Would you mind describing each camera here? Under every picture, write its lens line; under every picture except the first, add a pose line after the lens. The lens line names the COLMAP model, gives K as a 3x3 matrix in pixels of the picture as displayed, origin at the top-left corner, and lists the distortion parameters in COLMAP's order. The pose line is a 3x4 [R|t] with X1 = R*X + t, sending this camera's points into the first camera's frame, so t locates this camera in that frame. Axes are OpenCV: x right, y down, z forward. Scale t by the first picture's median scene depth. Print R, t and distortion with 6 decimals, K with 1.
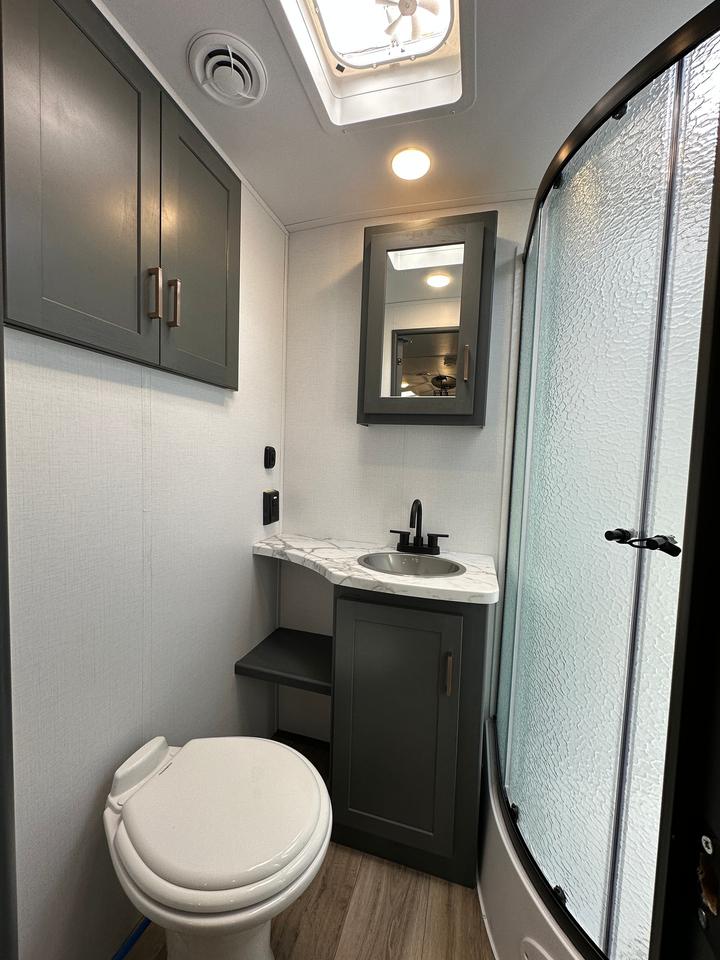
lens RADIAL K [[383.1, 0, 359.9], [0, 383.1, 481.8], [0, 0, 1]] dist [-0.001219, 0.000610]
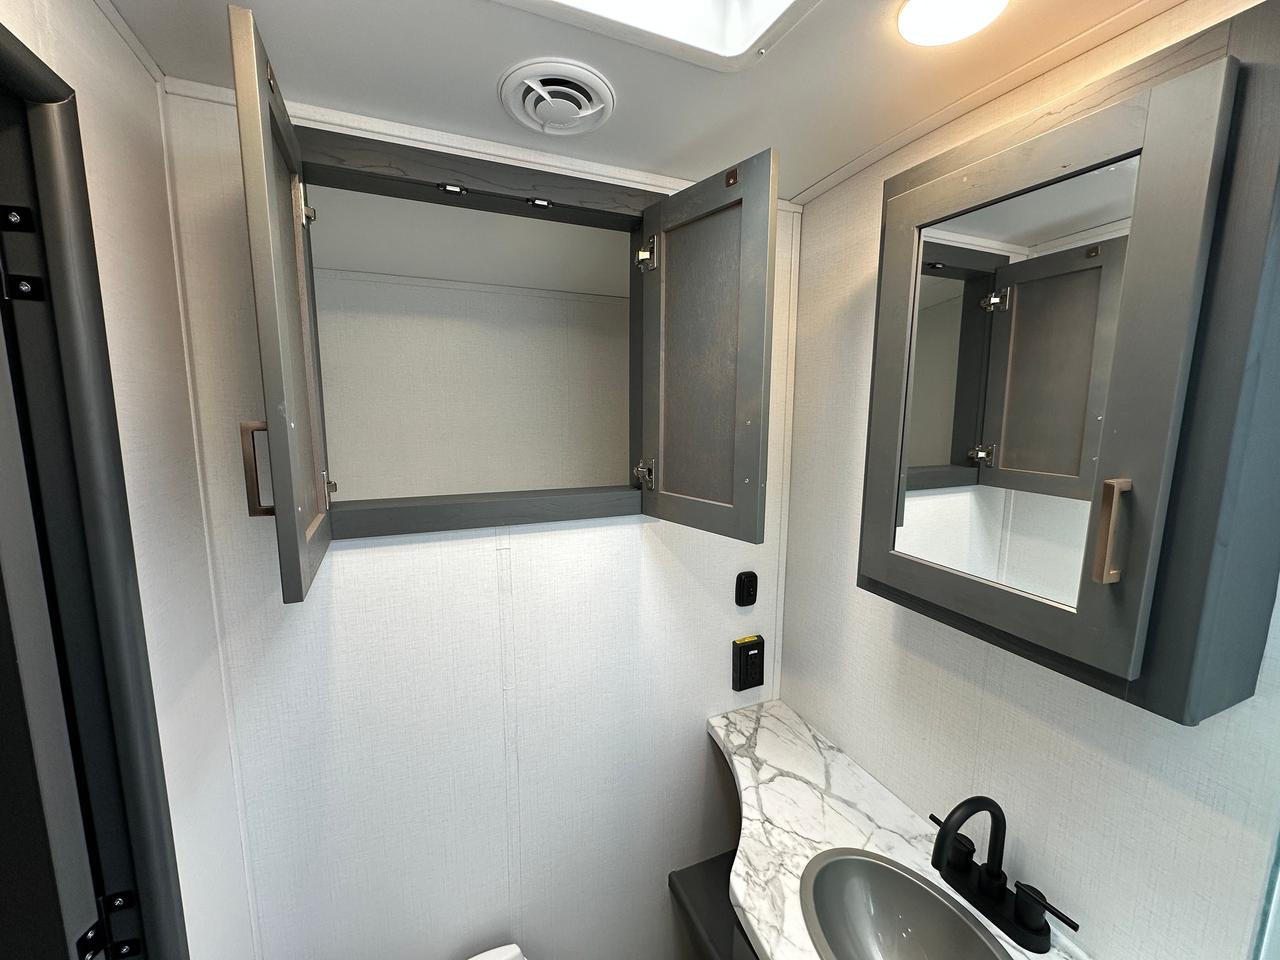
lens RADIAL K [[510.8, 0, 637.0], [0, 510.8, 476.1], [0, 0, 1]] dist [-0.001219, 0.000610]
pose [[0.631742, 0.080667, -0.770970, 0.314171], [-0.033107, 0.996471, 0.077133, -0.339779], [0.774472, -0.023204, 0.632183, 0.366074]]
